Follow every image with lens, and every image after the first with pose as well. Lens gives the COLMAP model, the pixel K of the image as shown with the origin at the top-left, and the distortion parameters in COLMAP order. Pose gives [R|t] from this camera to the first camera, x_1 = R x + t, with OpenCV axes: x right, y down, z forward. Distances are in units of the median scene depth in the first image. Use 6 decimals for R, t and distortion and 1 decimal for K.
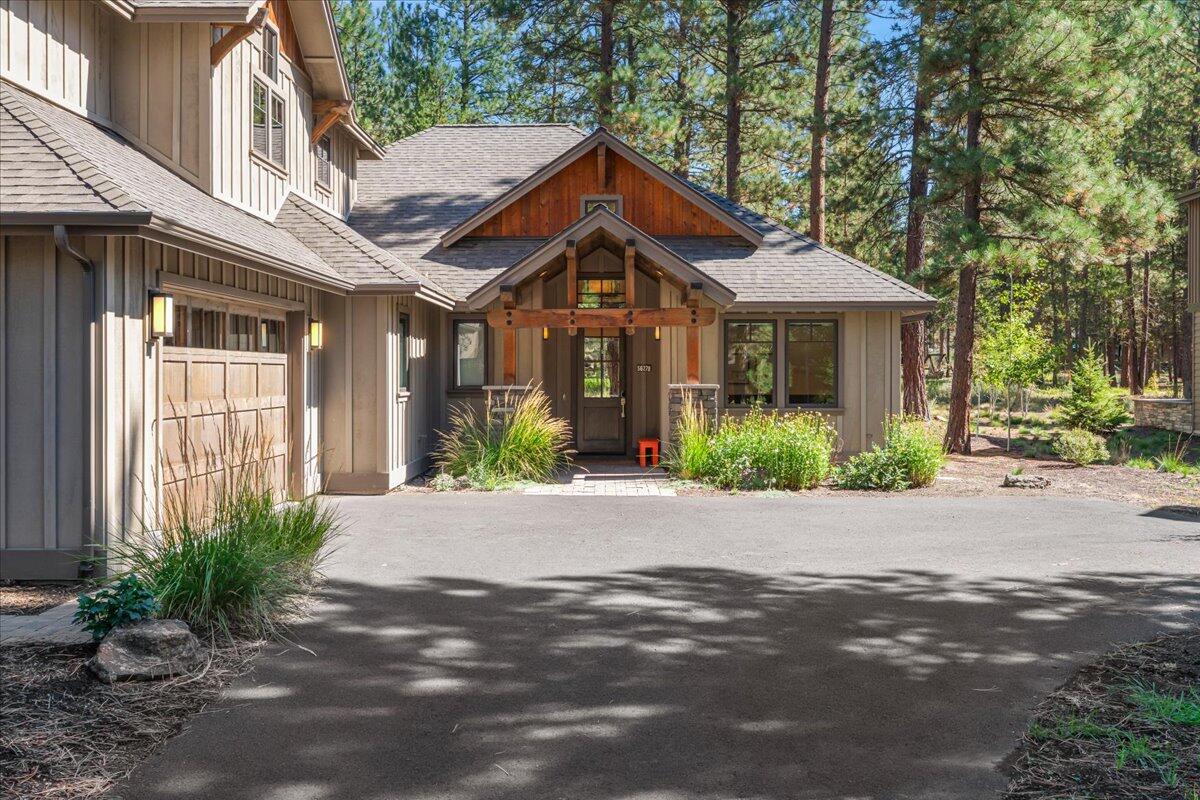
lens RADIAL K [[527.7, 0, 598.5], [0, 527.7, 387.7], [0, 0, 1]] dist [0.012172, 0.000266]
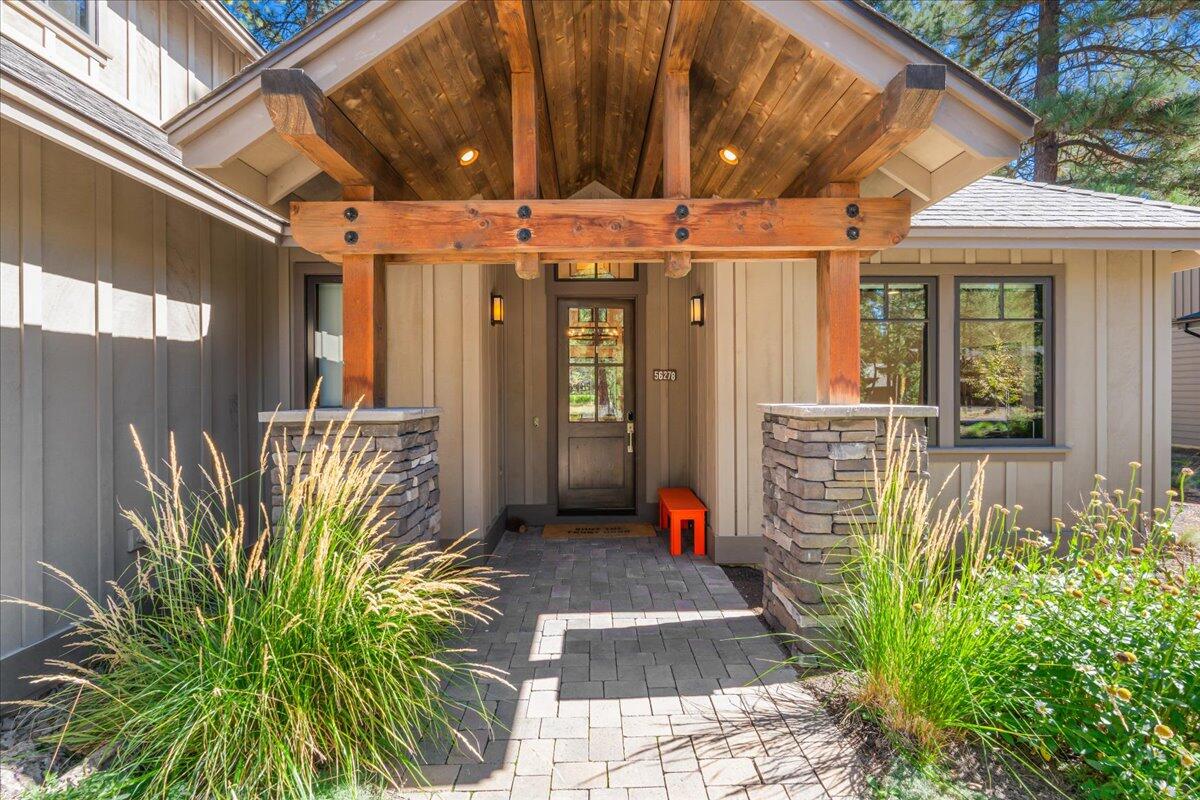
lens RADIAL K [[524.0, 0, 600.0], [0, 524.0, 404.8], [0, 0, 1]] dist [-0.003701, -0.000076]
pose [[0.999766, -0.003626, 0.021331, -0.006068], [0.003513, 0.999980, 0.005313, -0.009767], [-0.021350, -0.005237, 0.999758, 0.725512]]
